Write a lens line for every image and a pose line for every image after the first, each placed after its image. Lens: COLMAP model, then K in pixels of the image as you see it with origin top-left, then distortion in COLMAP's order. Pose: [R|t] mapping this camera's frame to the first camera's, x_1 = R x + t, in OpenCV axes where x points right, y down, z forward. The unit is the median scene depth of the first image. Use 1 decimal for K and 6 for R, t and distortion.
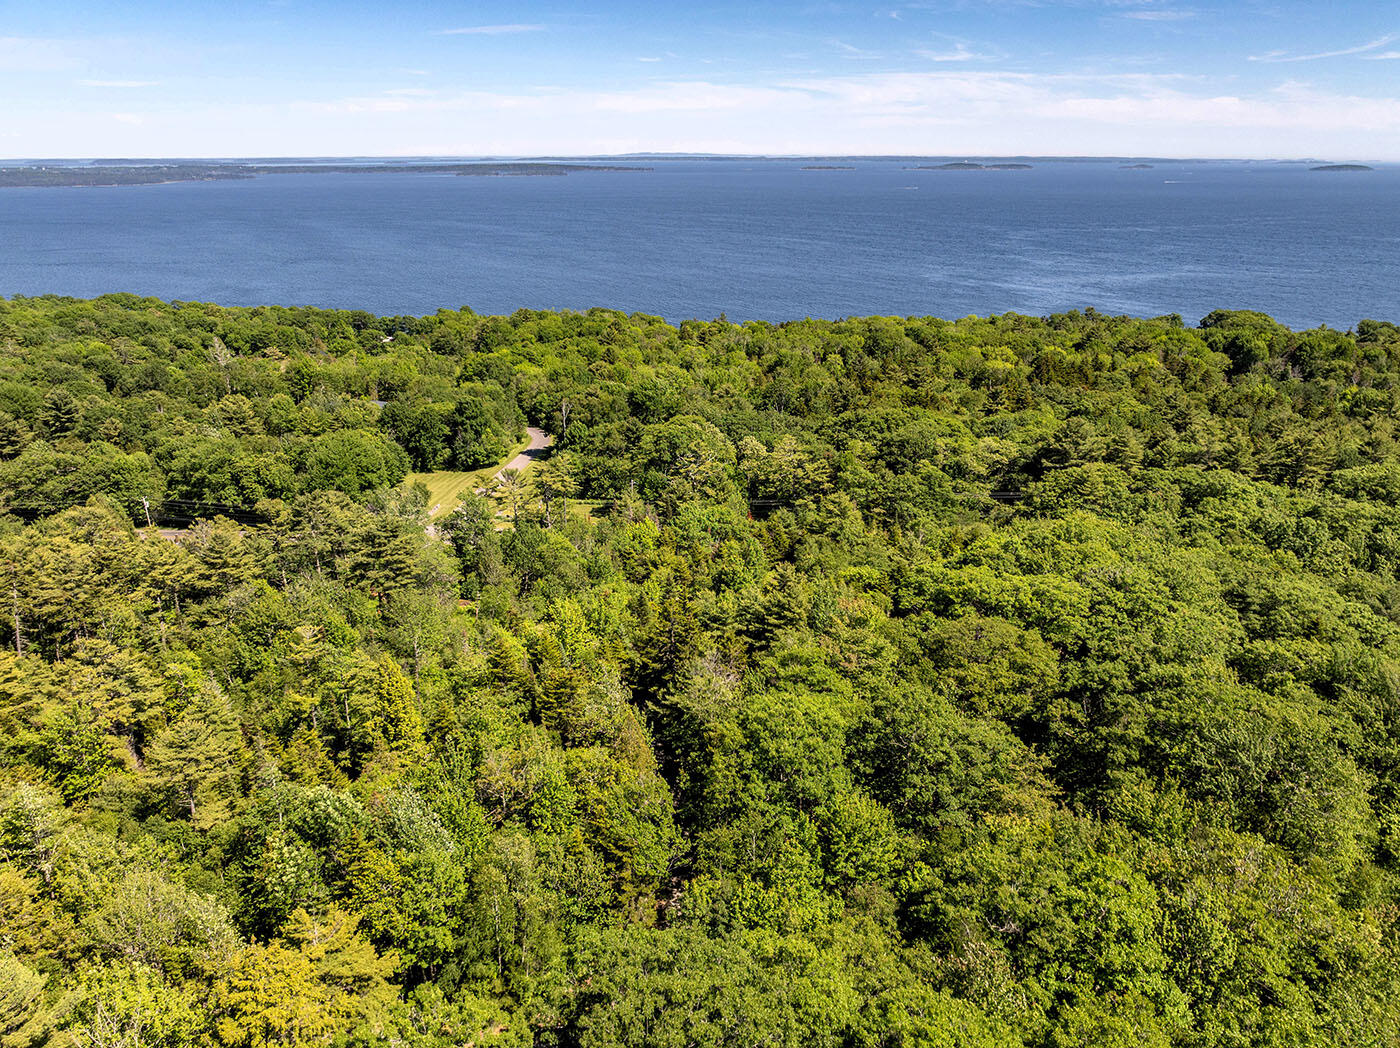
lens RADIAL K [[989.1, 0, 705.5], [0, 989.1, 525.4], [0, 0, 1]] dist [-0.030192, 0.022183]
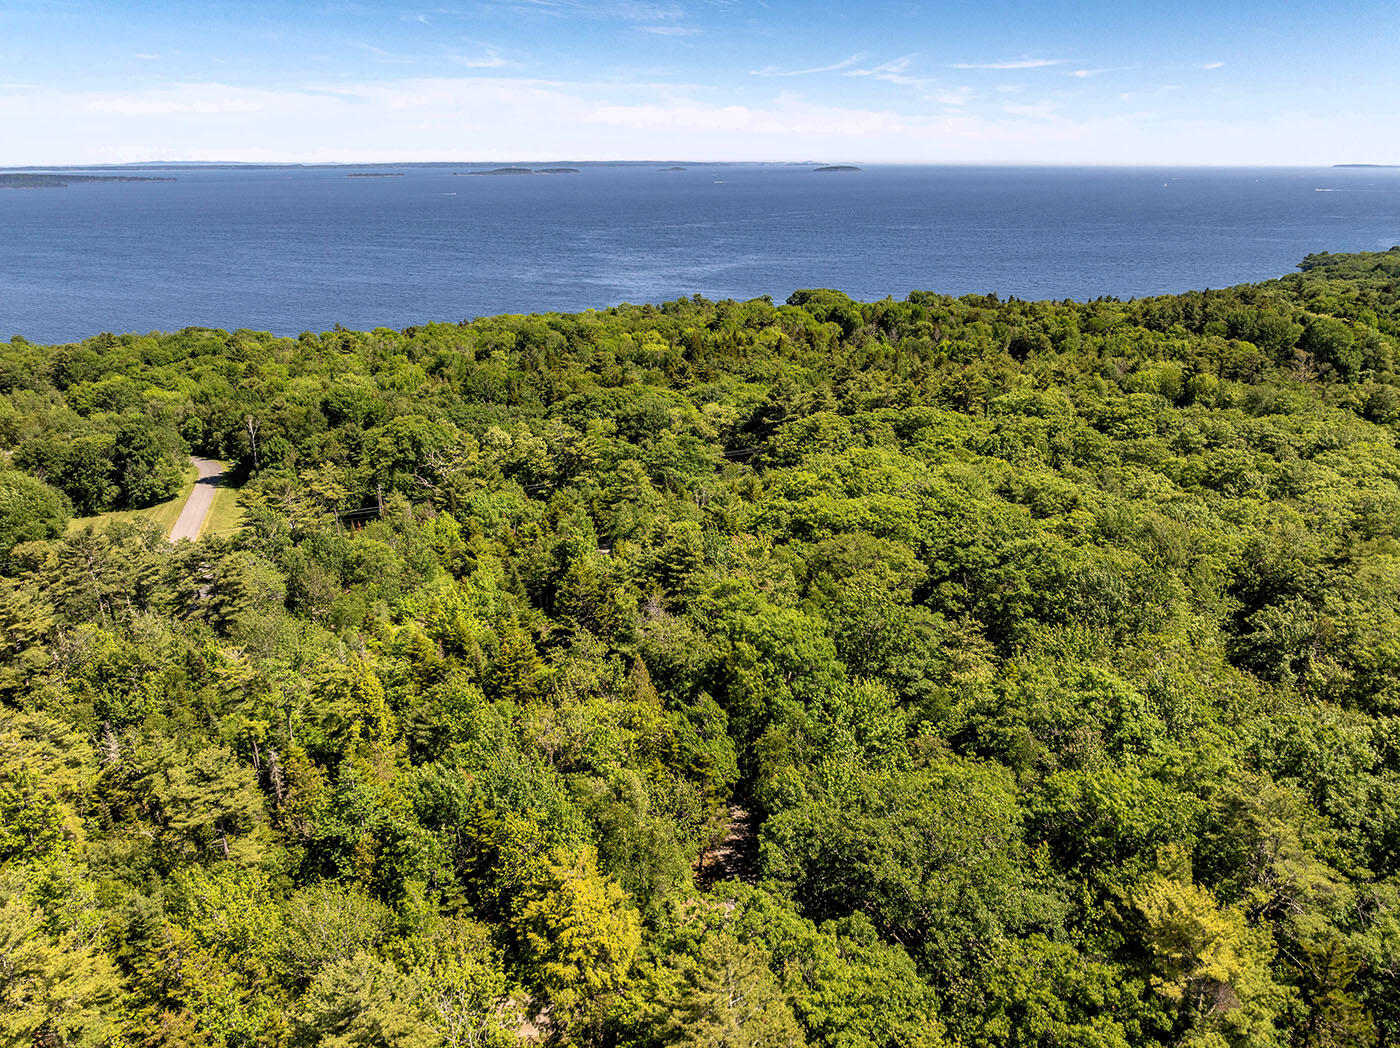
lens RADIAL K [[989.1, 0, 705.5], [0, 989.1, 525.4], [0, 0, 1]] dist [-0.030192, 0.022183]
pose [[0.913181, -0.145092, 0.380851, -0.154577], [0.146809, 0.988856, 0.024712, 0.015672], [-0.380193, 0.033346, 0.924306, 0.000970]]
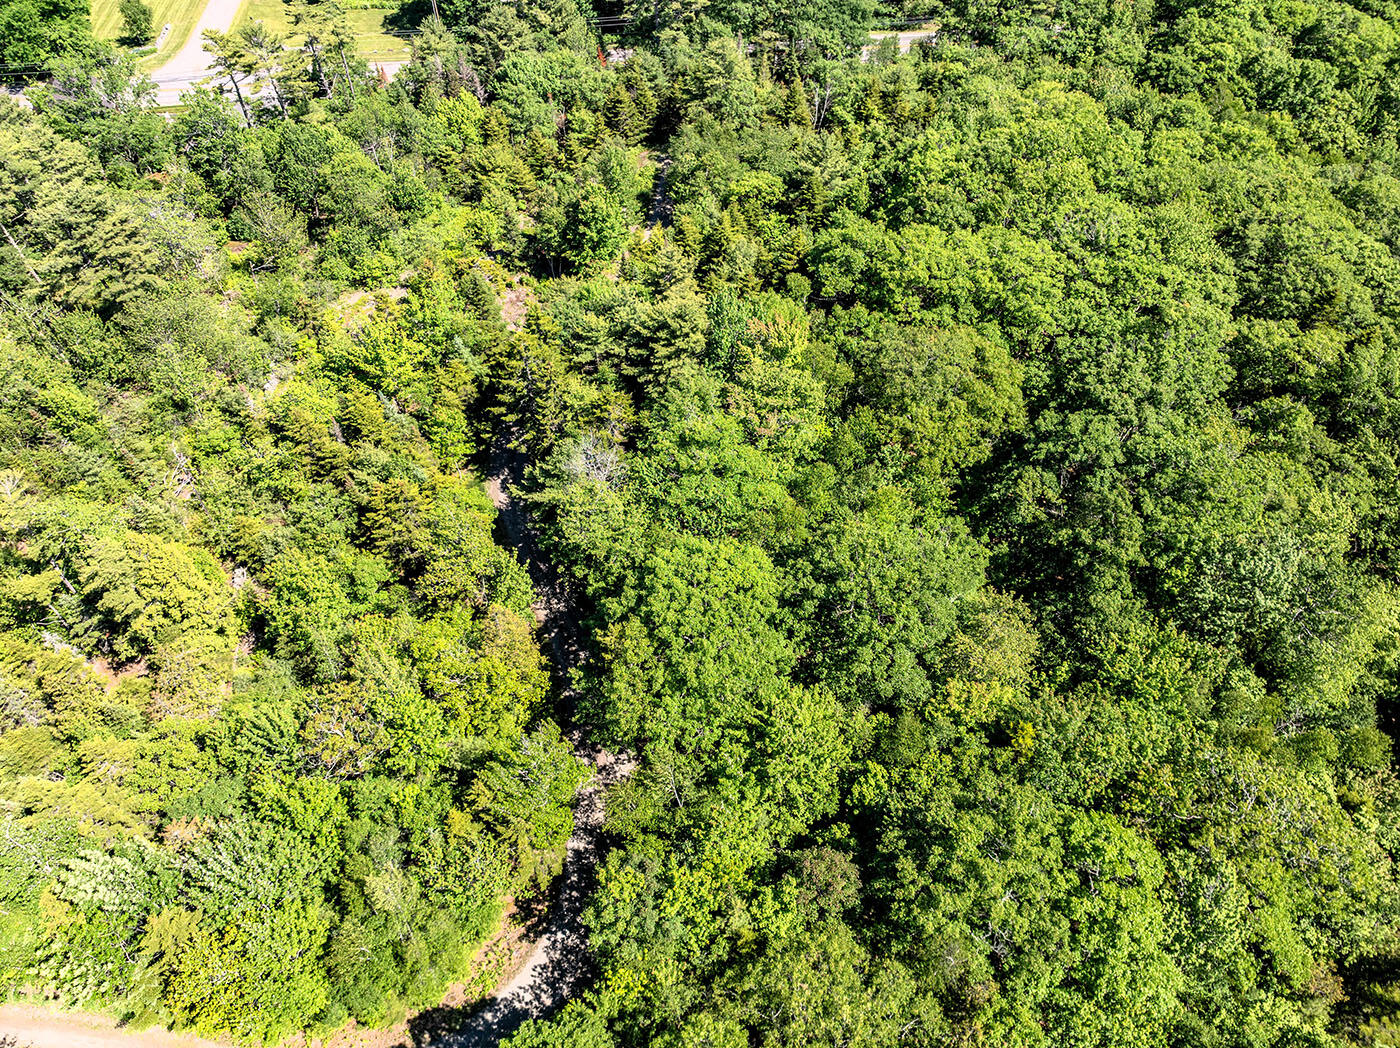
lens RADIAL K [[989.1, 0, 705.5], [0, 989.1, 525.4], [0, 0, 1]] dist [-0.030192, 0.022183]
pose [[0.987893, -0.116606, 0.102328, 0.005052], [0.040829, 0.831756, 0.553637, -0.106175], [-0.149669, -0.542756, 0.826447, 0.156565]]
